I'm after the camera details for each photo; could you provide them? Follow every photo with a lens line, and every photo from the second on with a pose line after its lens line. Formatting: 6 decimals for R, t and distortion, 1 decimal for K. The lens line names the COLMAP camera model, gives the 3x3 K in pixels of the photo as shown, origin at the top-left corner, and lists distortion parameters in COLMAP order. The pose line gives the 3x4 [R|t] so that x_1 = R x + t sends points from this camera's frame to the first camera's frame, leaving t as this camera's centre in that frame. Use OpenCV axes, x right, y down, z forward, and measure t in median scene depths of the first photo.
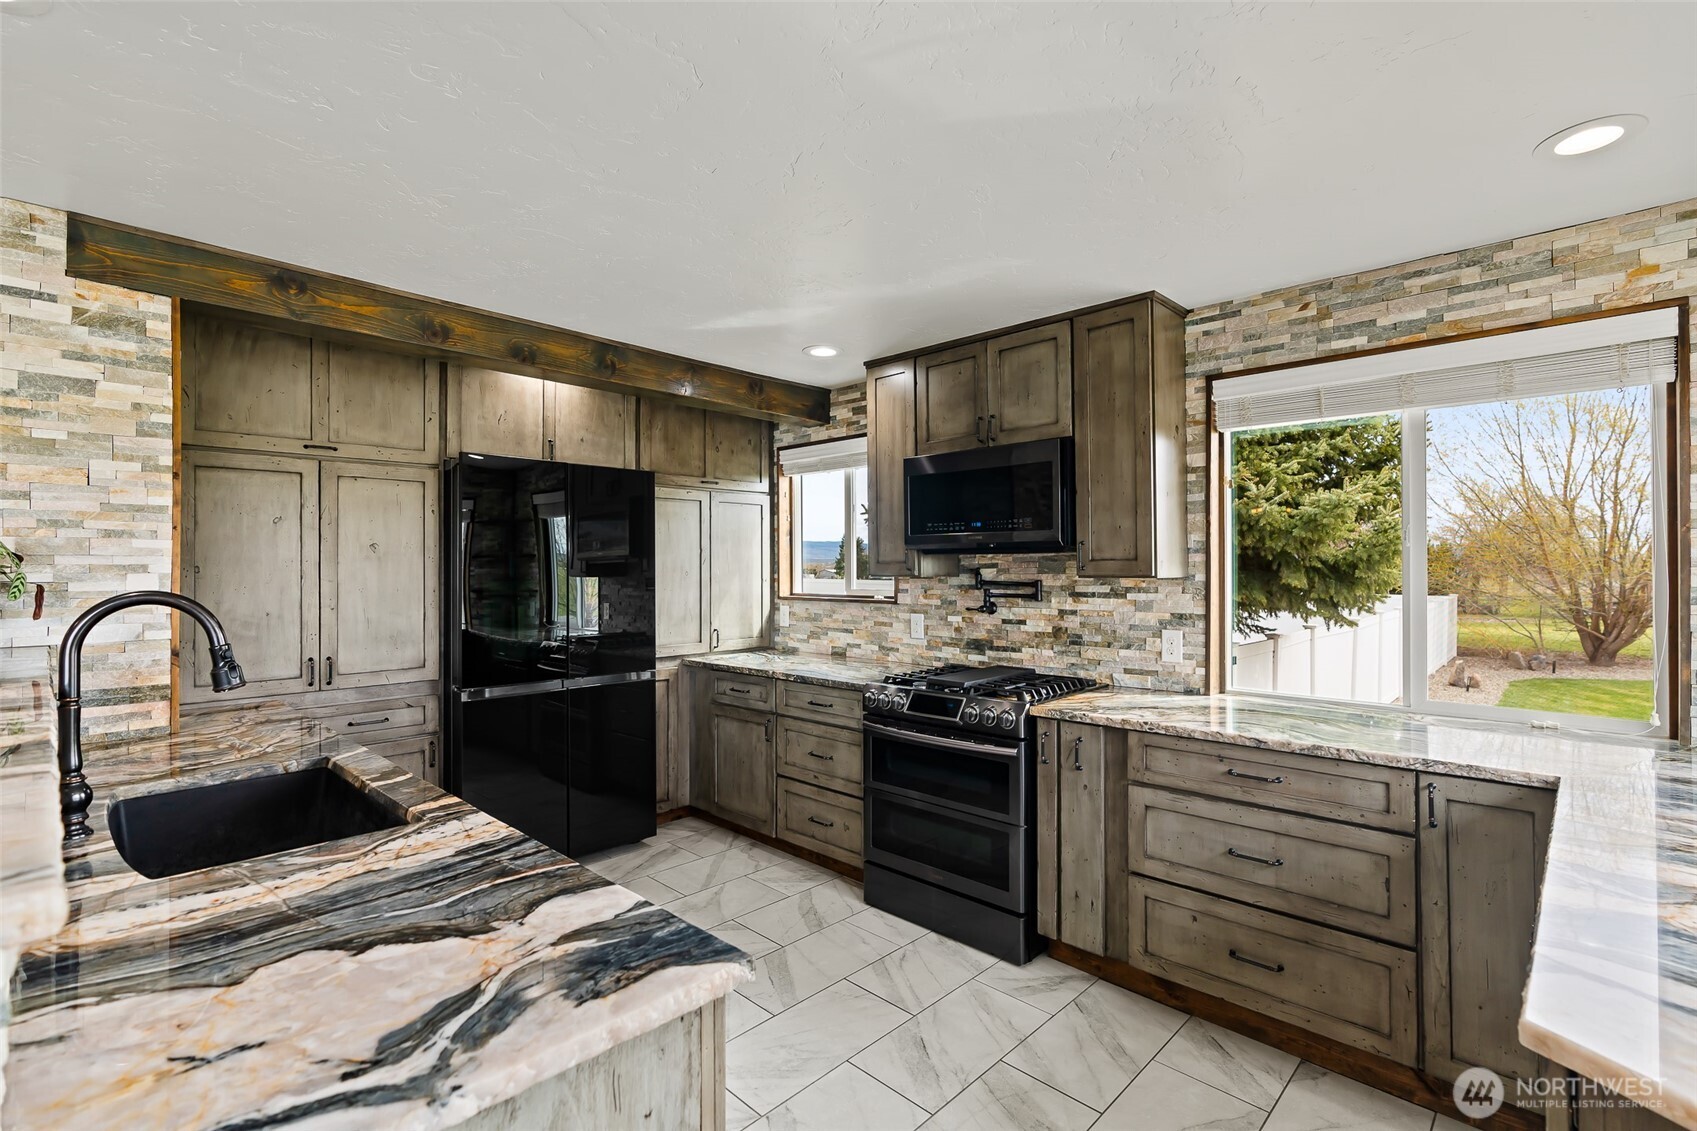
lens RADIAL K [[778.0, 0, 845.3], [0, 778.0, 556.1], [0, 0, 1]] dist [-0.008626, 0.003952]
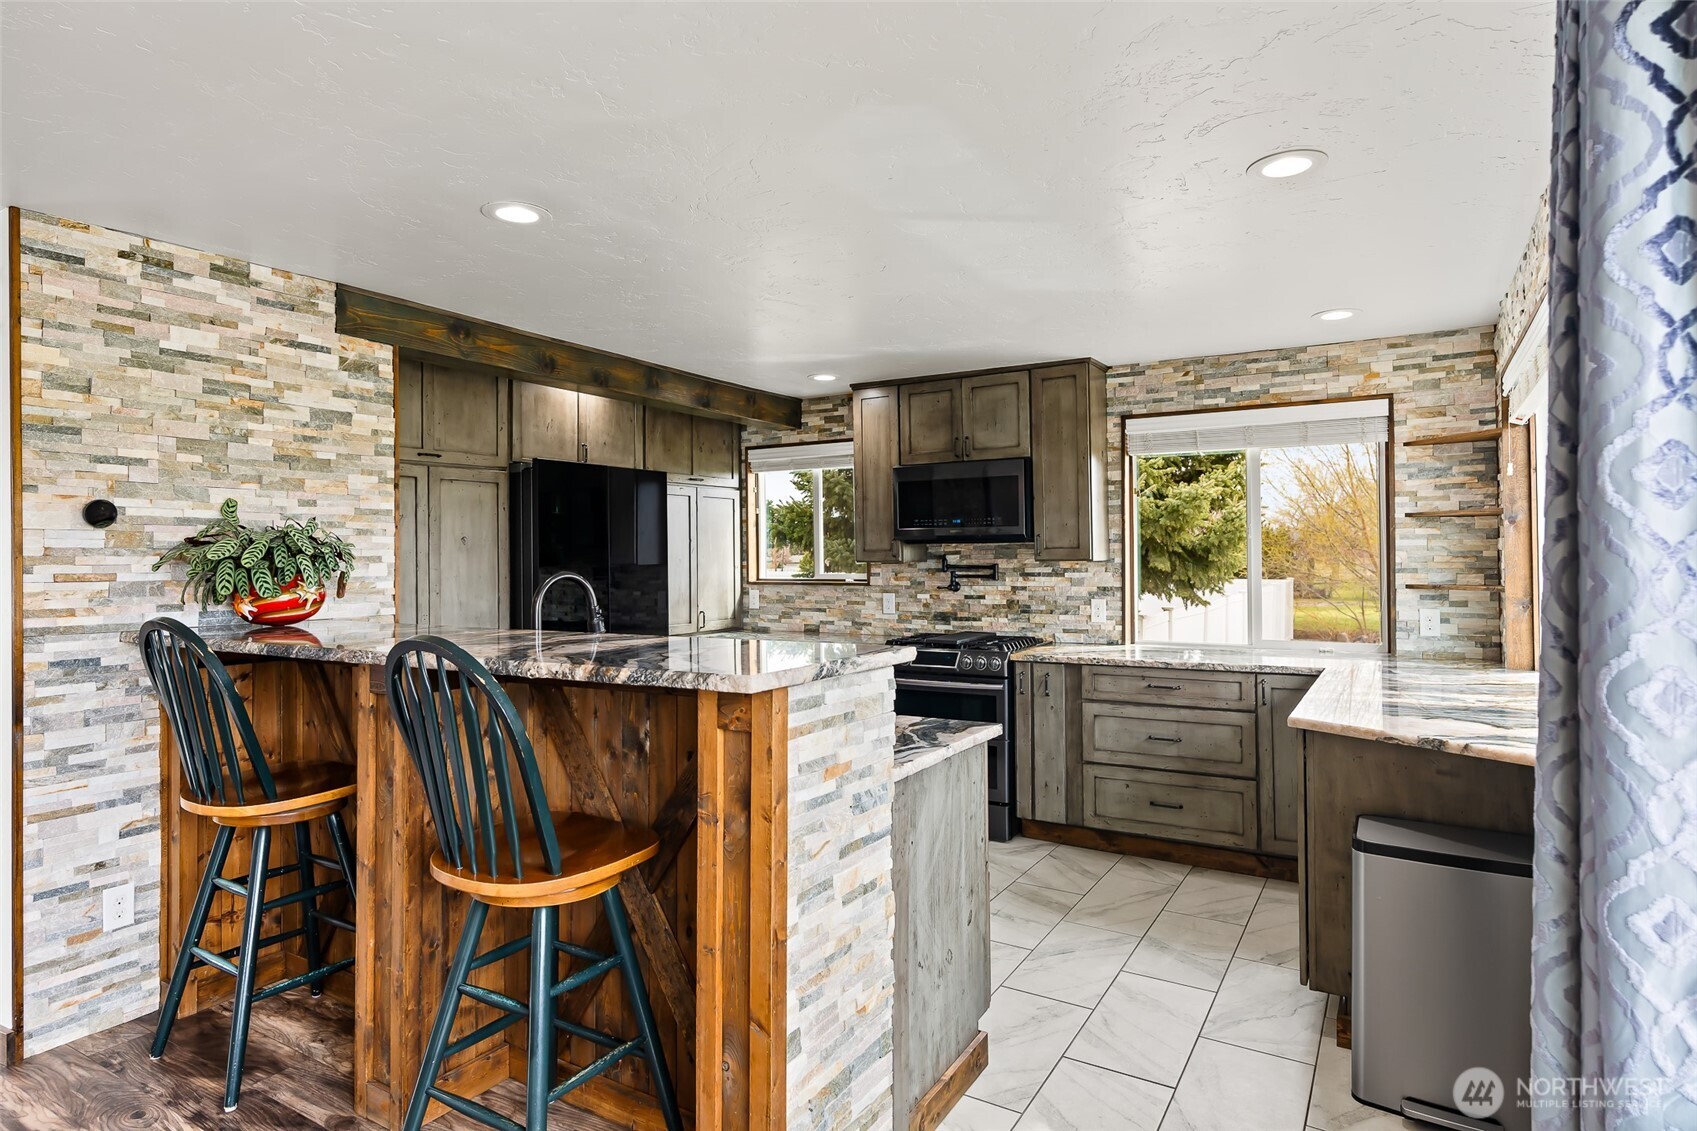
lens RADIAL K [[946.3, 0, 847.2], [0, 946.3, 532.9], [0, 0, 1]] dist [-0.001027, 0.000807]
pose [[0.974682, -0.001482, 0.223590, -0.366027], [0.003456, 0.999958, -0.008438, -0.008285], [-0.223569, 0.008997, 0.974647, -0.503804]]
